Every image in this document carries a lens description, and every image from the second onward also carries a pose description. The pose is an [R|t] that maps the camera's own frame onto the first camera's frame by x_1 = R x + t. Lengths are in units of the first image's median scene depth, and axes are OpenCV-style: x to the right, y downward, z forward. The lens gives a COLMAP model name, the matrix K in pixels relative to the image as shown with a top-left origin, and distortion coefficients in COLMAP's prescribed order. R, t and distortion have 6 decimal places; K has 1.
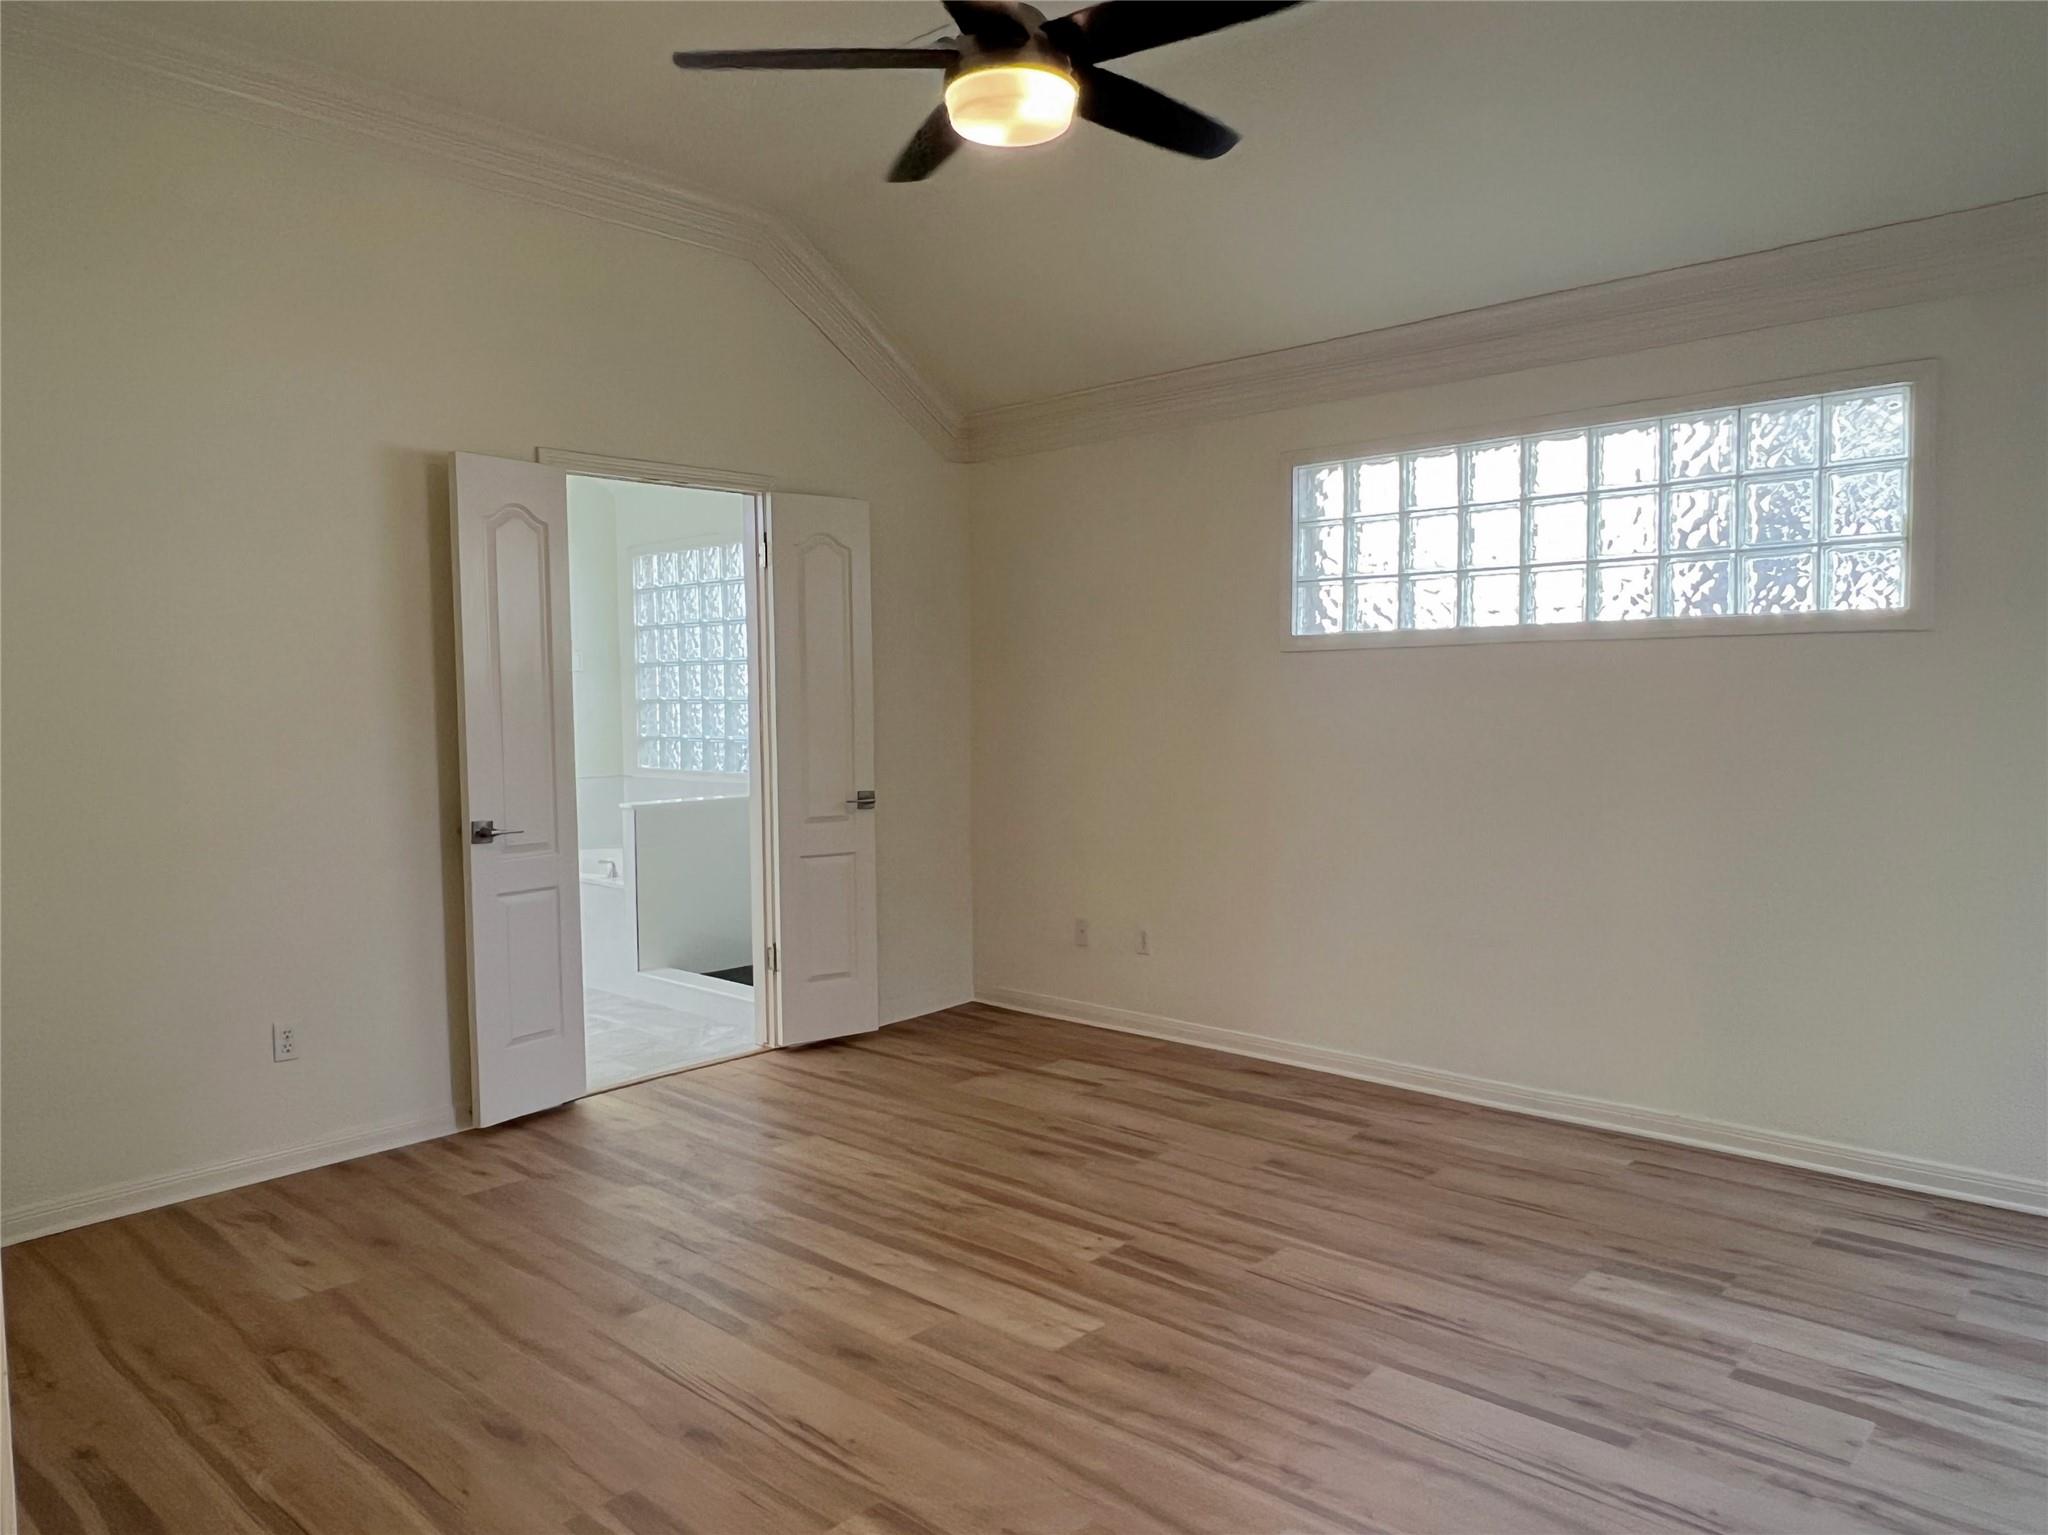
lens RADIAL K [[1381.8, 0, 1003.8], [0, 1381.8, 761.9], [0, 0, 1]] dist [-0.006485, -0.002036]
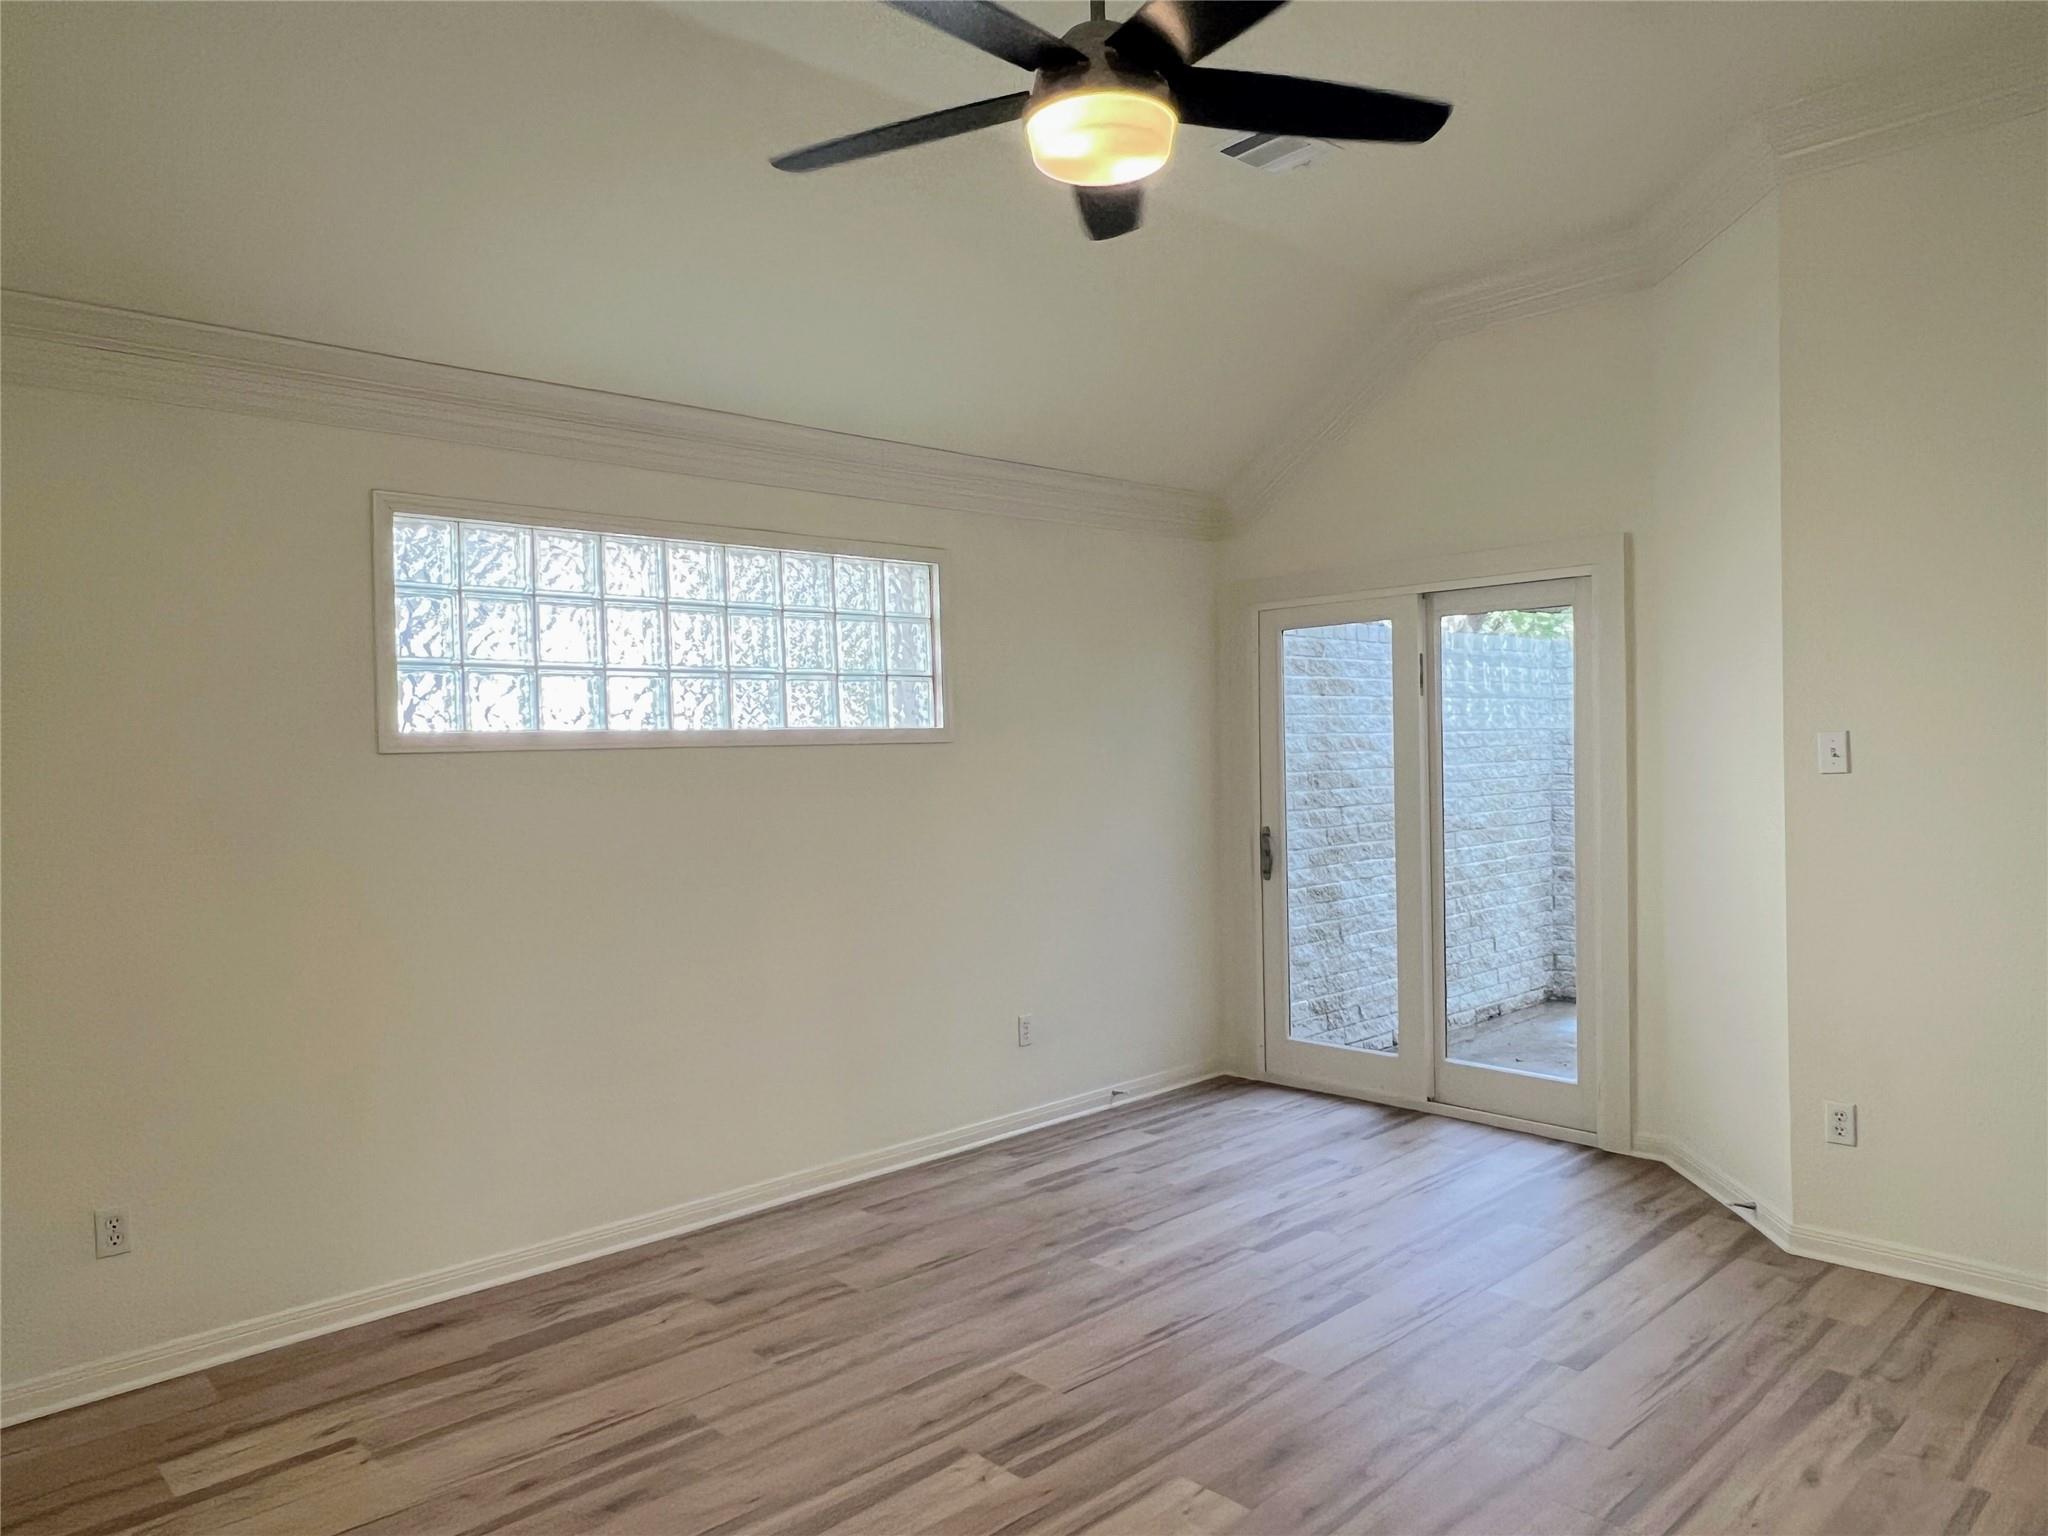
lens RADIAL K [[1381.8, 0, 1003.8], [0, 1381.8, 762.4], [0, 0, 1]] dist [-0.006485, -0.002036]
pose [[0.068144, 0.000820, 0.997675, -0.687590], [0.076911, 0.997019, -0.006073, -0.061499], [-0.994706, 0.077146, 0.067878, 0.813565]]
